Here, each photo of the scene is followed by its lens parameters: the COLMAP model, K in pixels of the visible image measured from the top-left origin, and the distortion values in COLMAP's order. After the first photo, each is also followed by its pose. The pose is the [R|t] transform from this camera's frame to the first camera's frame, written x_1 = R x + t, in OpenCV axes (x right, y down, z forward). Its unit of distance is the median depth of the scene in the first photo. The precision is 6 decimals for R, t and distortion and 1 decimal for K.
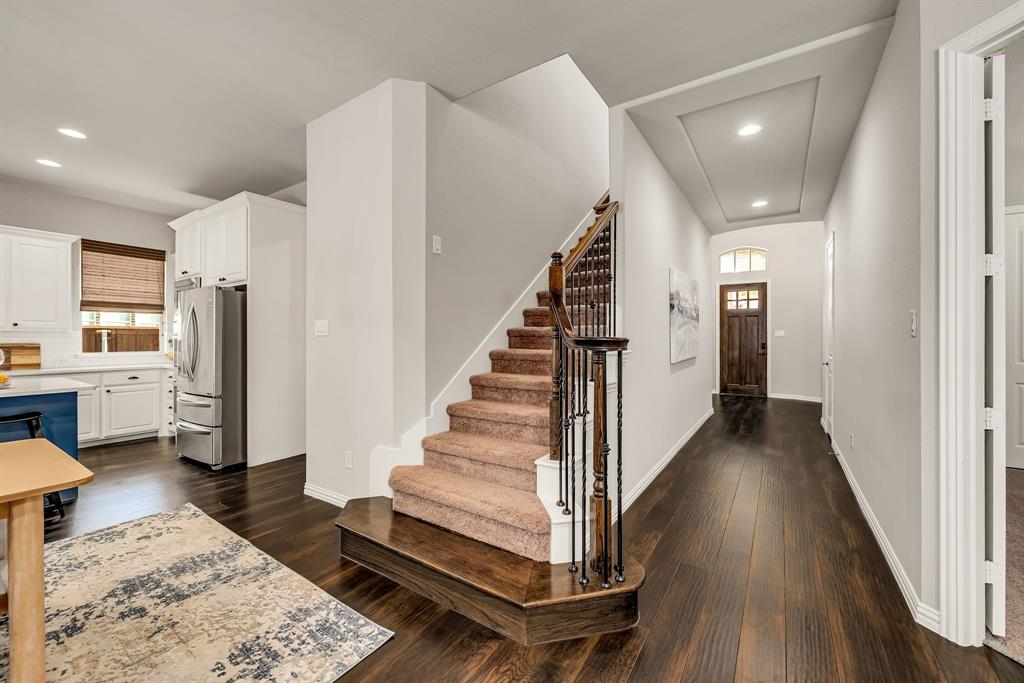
lens RADIAL K [[405.2, 0, 511.3], [0, 405.2, 337.3], [0, 0, 1]] dist [-0.001617, -0.000085]
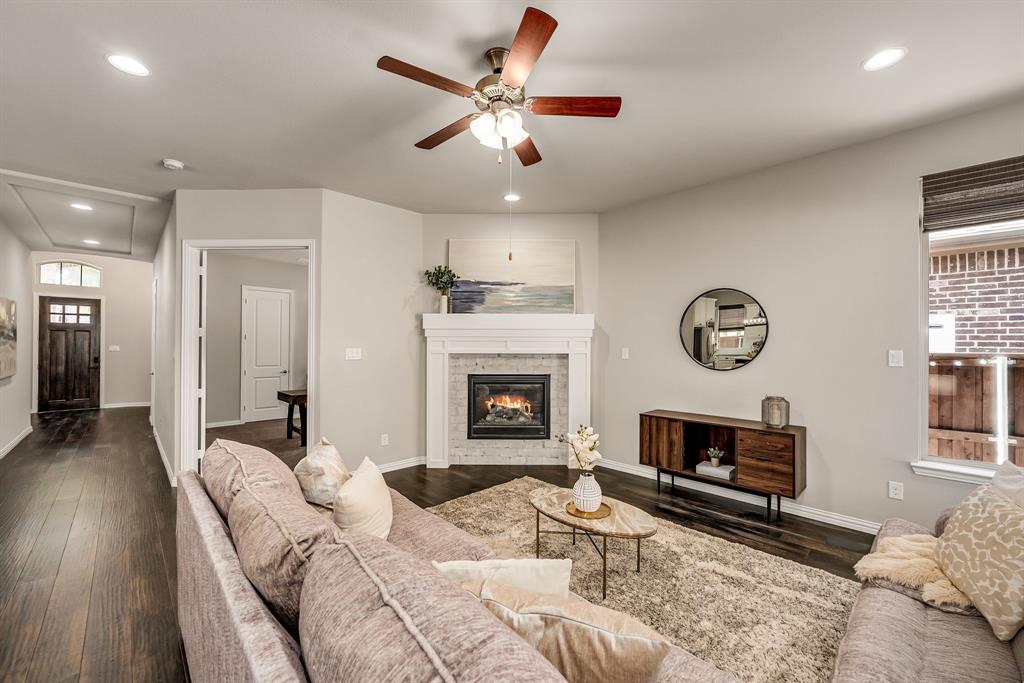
lens RADIAL K [[404.1, 0, 517.1], [0, 404.1, 343.6], [0, 0, 1]] dist [-0.000840, -0.000038]
pose [[0.210650, 0.006398, 0.977541, -0.372756], [-0.005246, 0.999972, -0.005414, -0.046072], [-0.977547, -0.003987, 0.210678, -0.628228]]
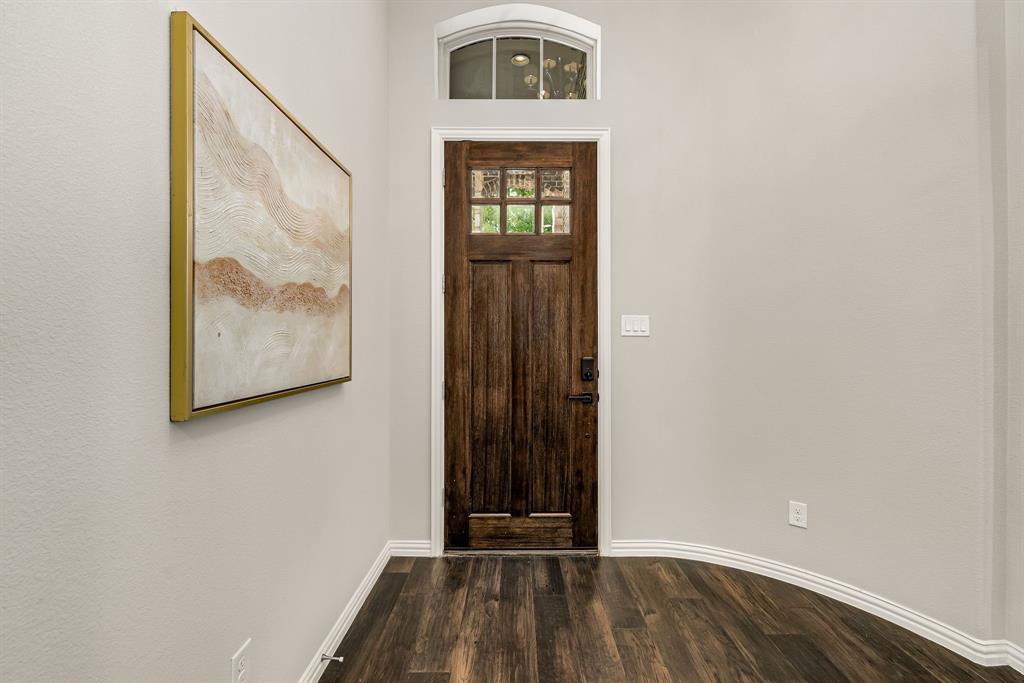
lens RADIAL K [[405.2, 0, 511.3], [0, 405.2, 337.3], [0, 0, 1]] dist [-0.001617, -0.000085]
pose [[0.835477, 0.002289, 0.549521, 0.937544], [-0.001889, 0.999997, -0.001293, -0.000578], [-0.549522, 0.000042, 0.835479, 1.746357]]
